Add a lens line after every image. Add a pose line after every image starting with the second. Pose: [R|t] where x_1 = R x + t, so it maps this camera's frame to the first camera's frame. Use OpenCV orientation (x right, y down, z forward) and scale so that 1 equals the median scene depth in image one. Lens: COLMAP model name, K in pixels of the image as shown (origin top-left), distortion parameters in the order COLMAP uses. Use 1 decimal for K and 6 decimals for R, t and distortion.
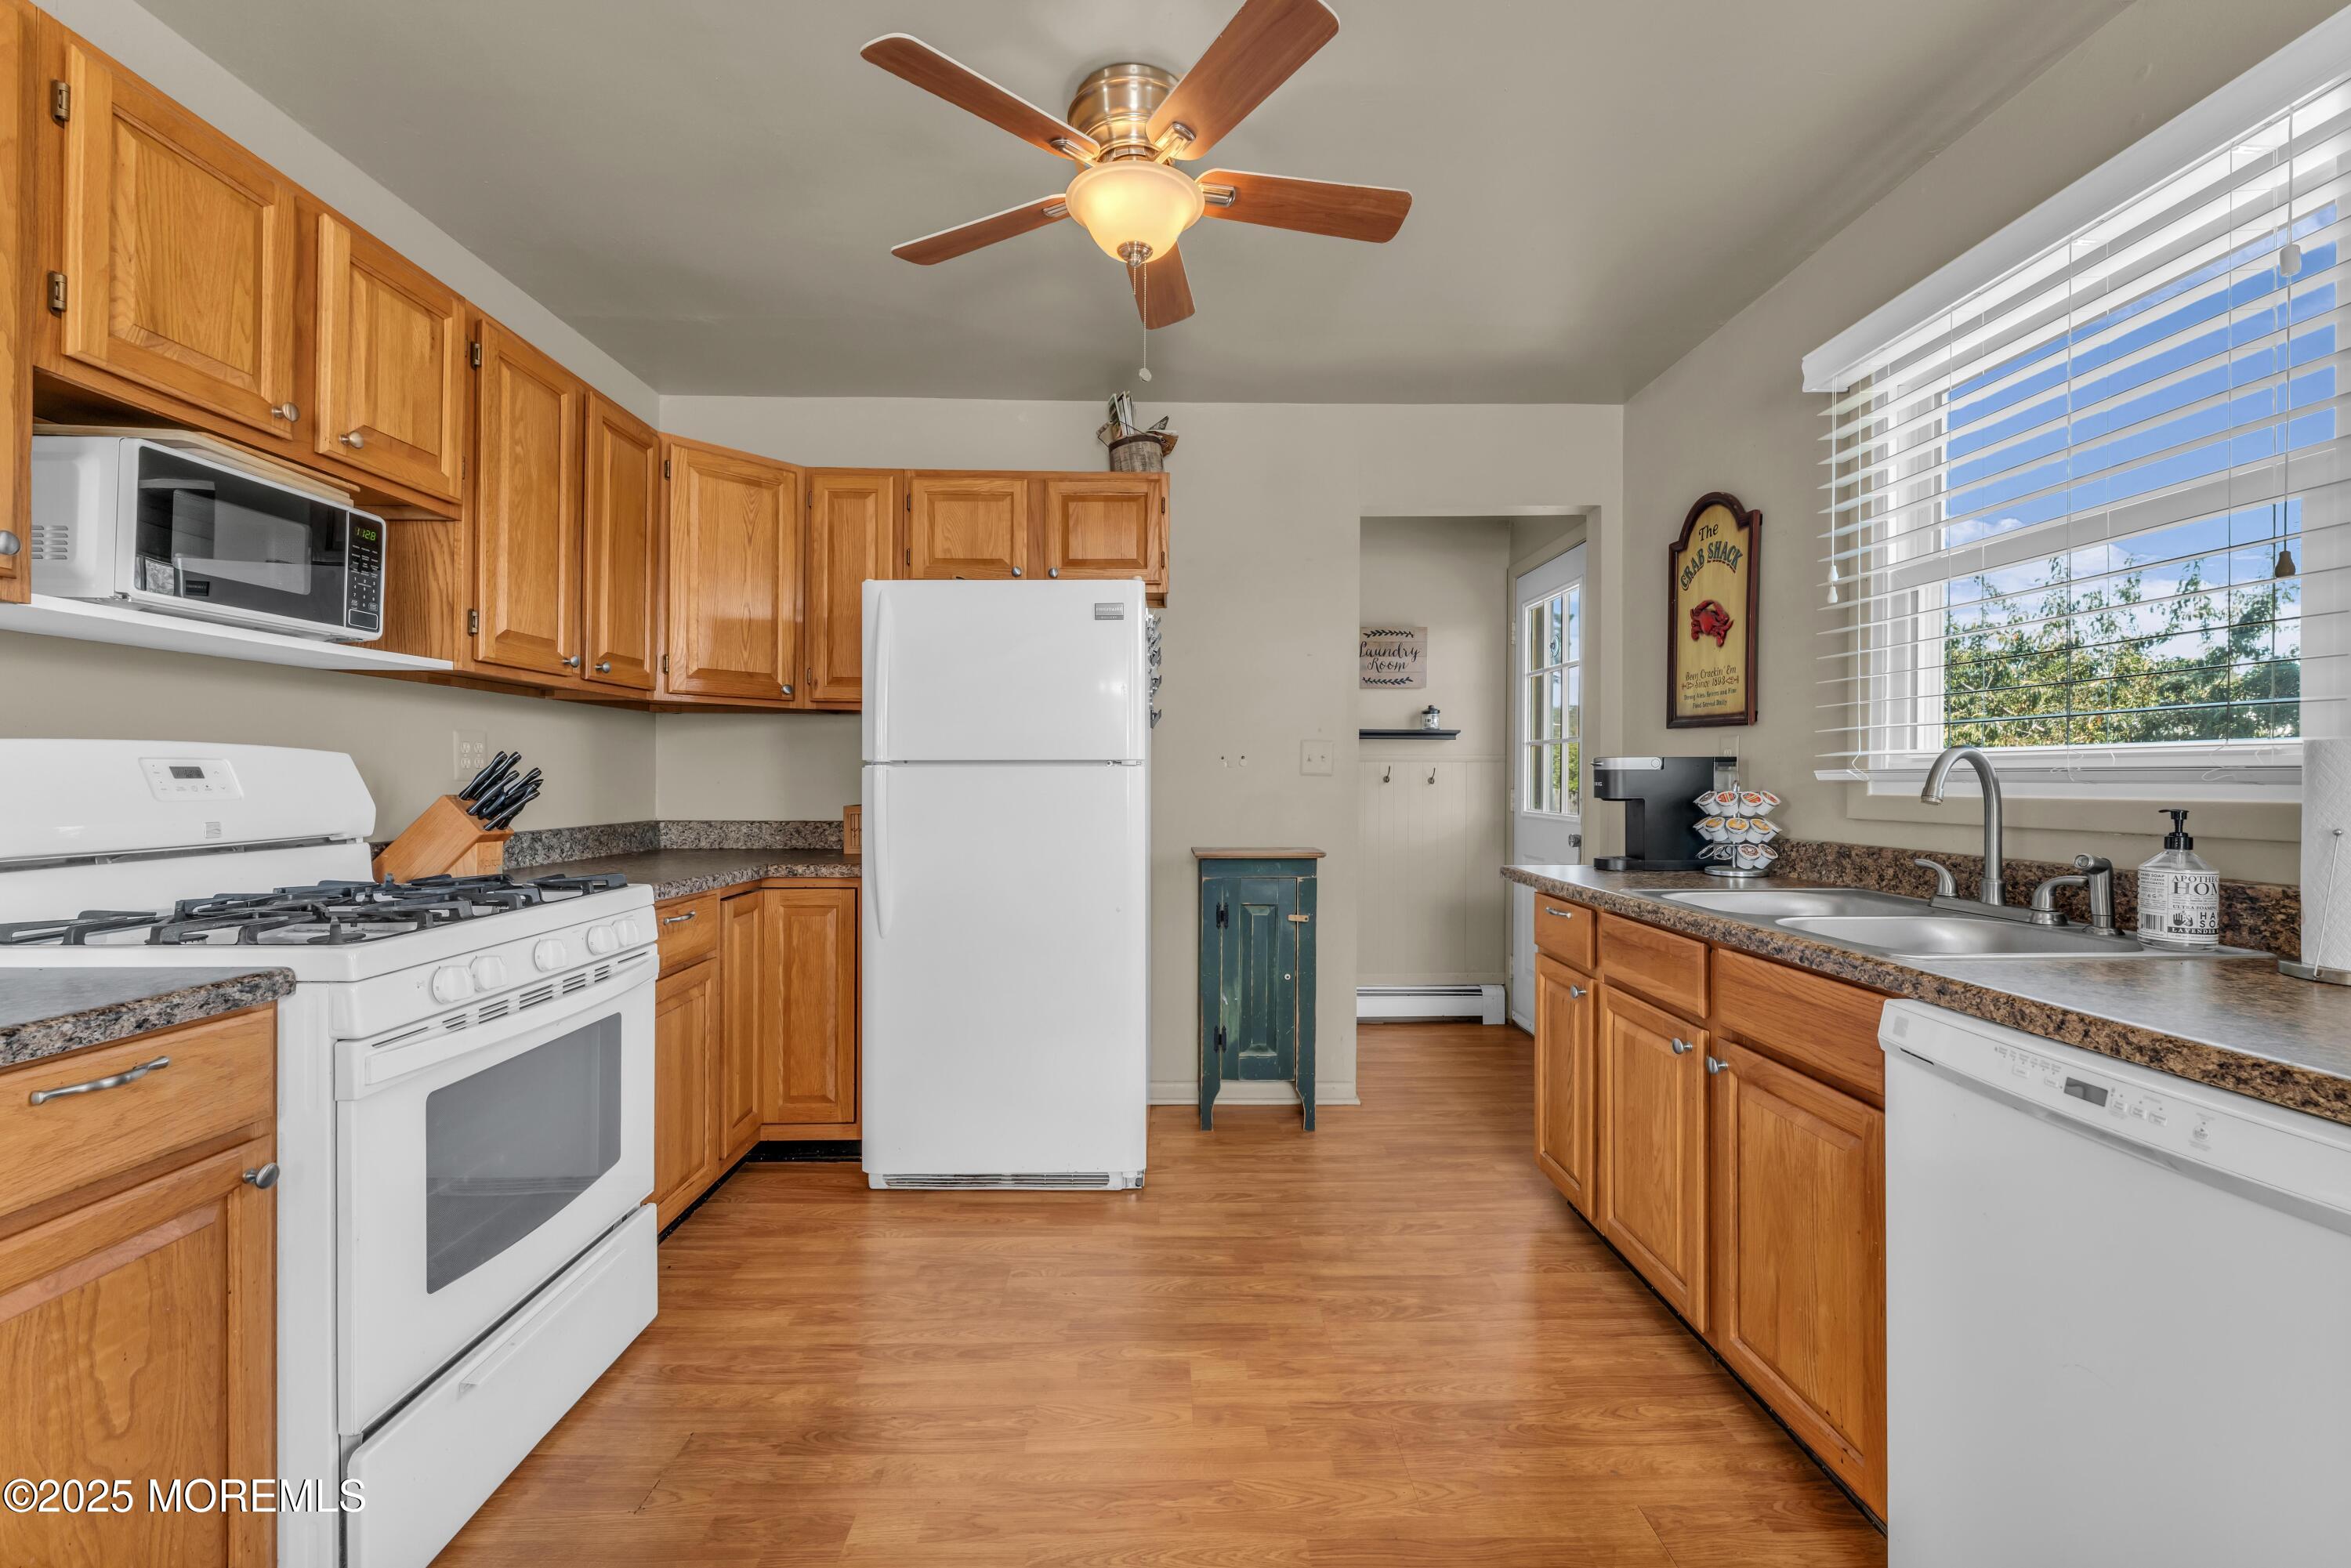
lens RADIAL K [[979.2, 0, 1176.3], [0, 979.2, 775.7], [0, 0, 1]] dist [-0.000600, -0.000116]
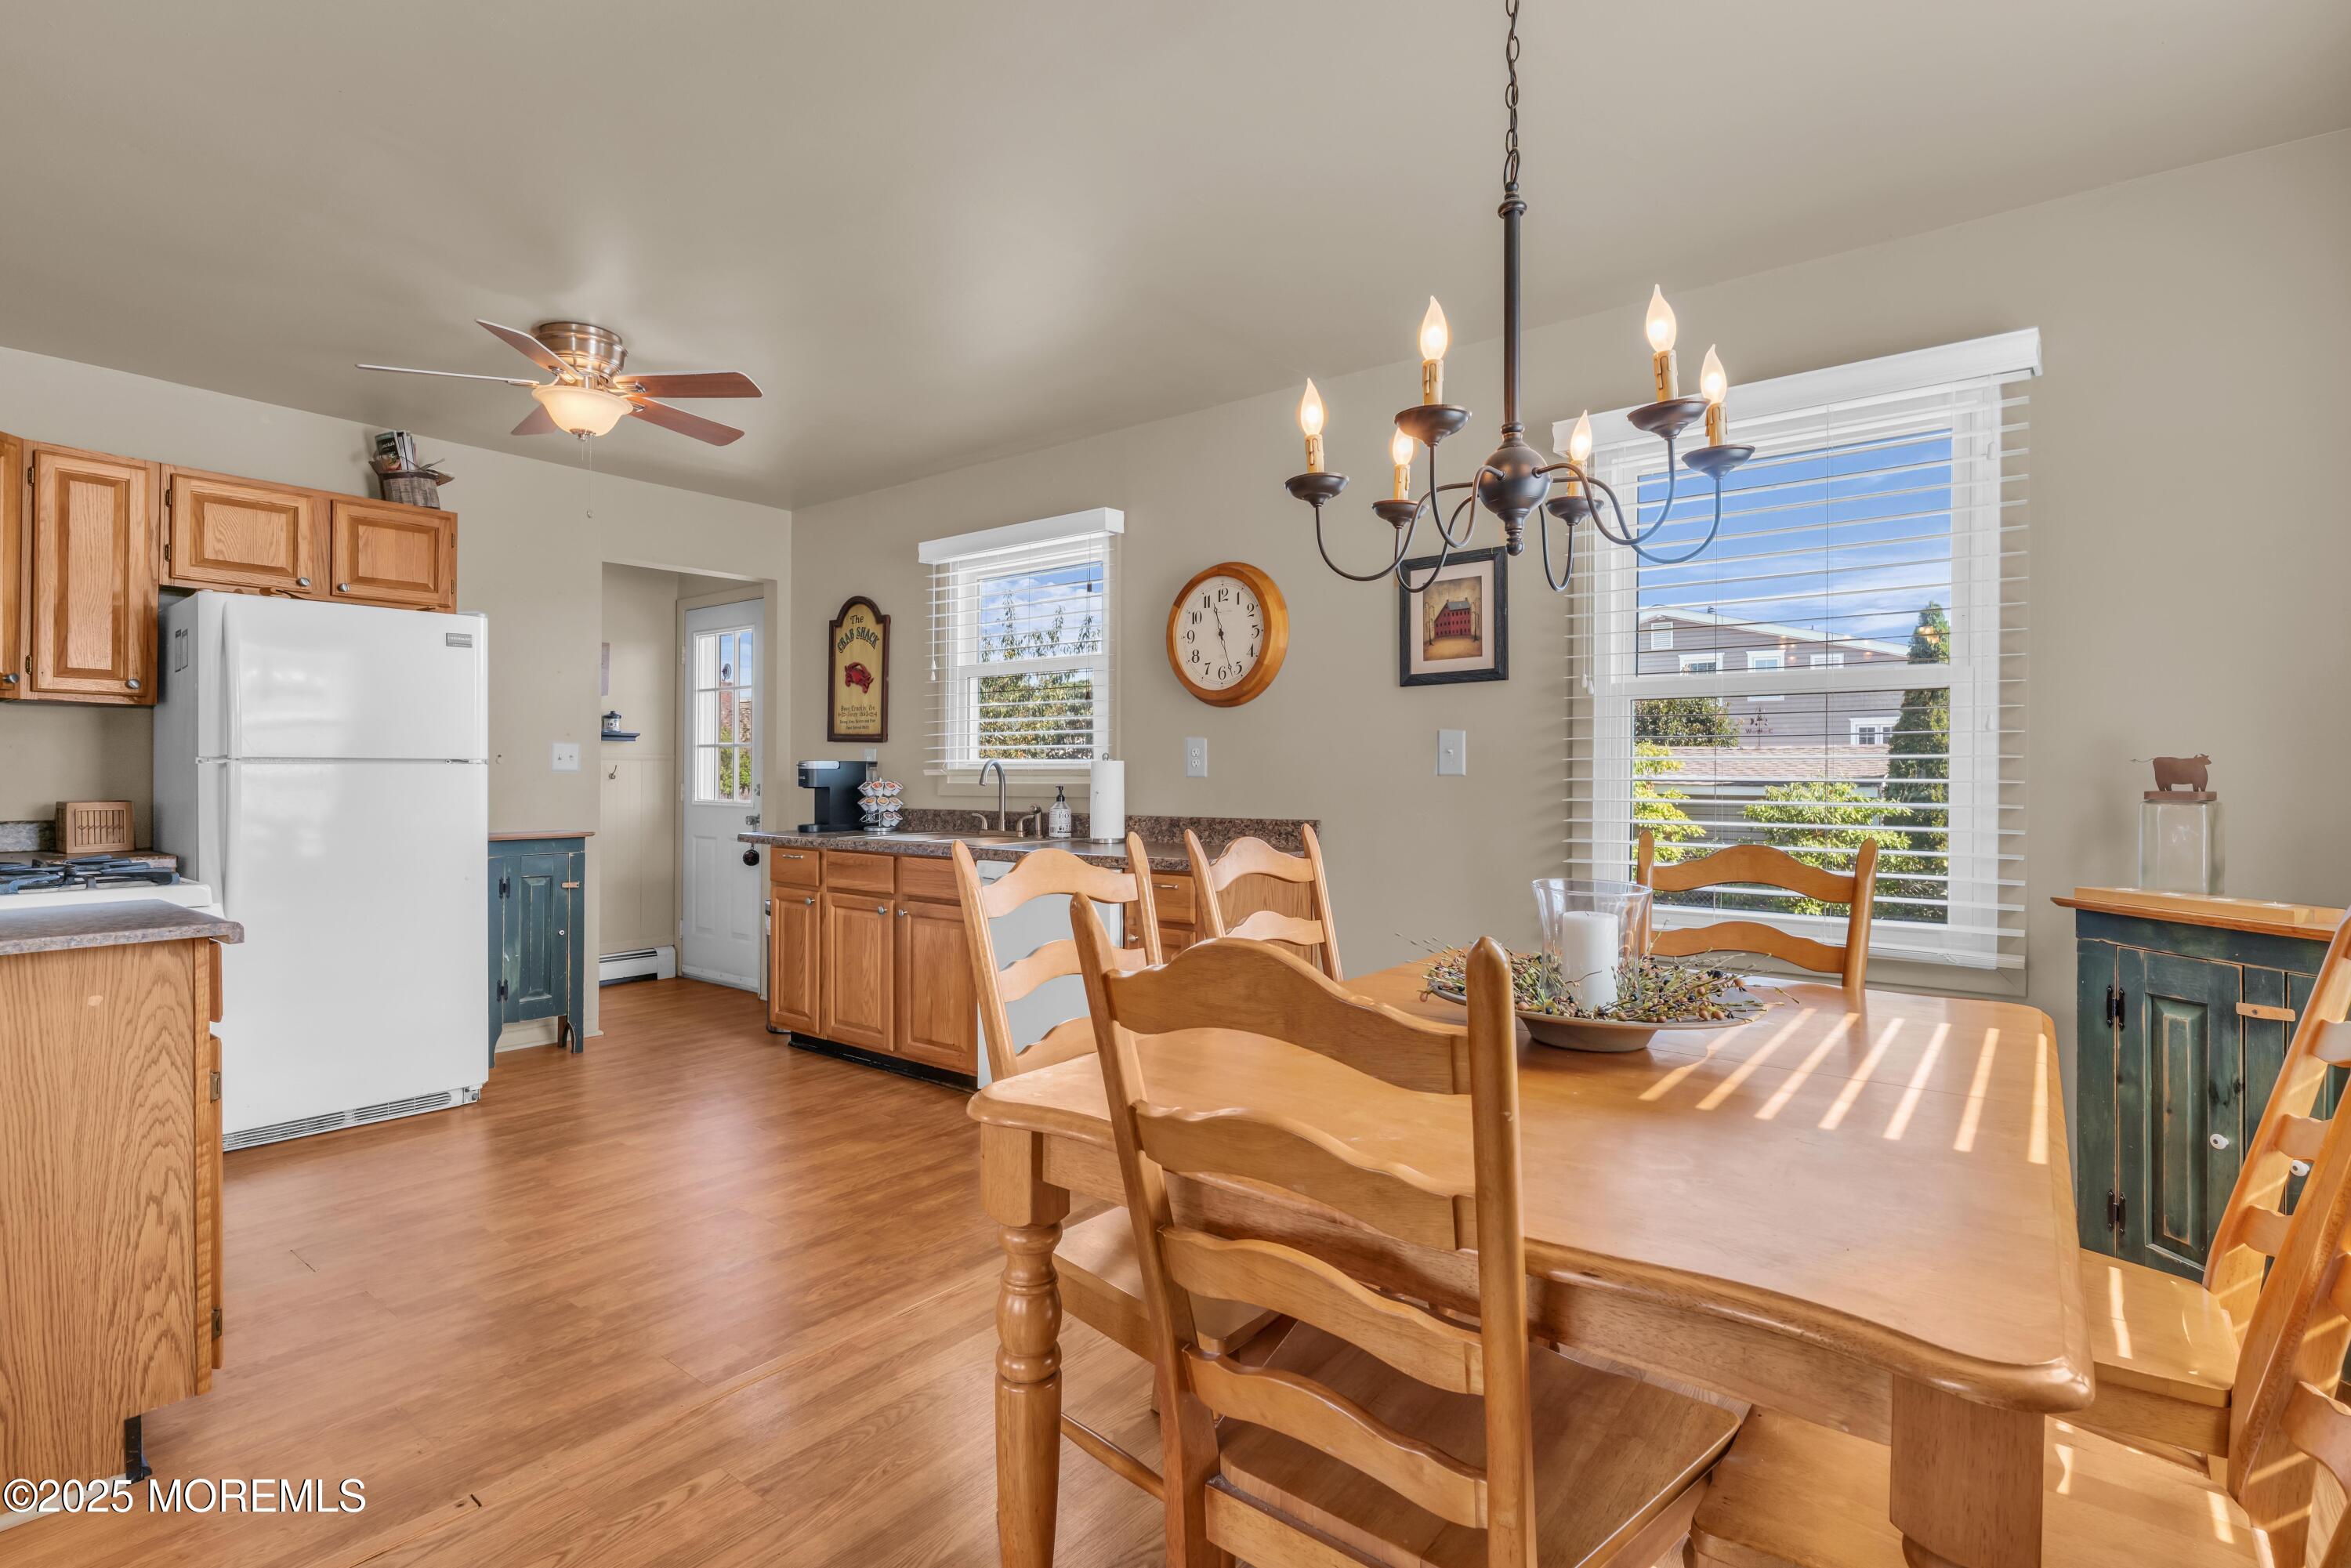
lens RADIAL K [[1131.8, 0, 1167.1], [0, 1131.8, 776.0], [0, 0, 1]] dist [0.000496, -0.000063]
pose [[0.639591, -0.000468, 0.768715, -0.729552], [-0.002655, 0.999993, 0.002818, -0.001103], [-0.768710, -0.003843, 0.639585, -0.752389]]
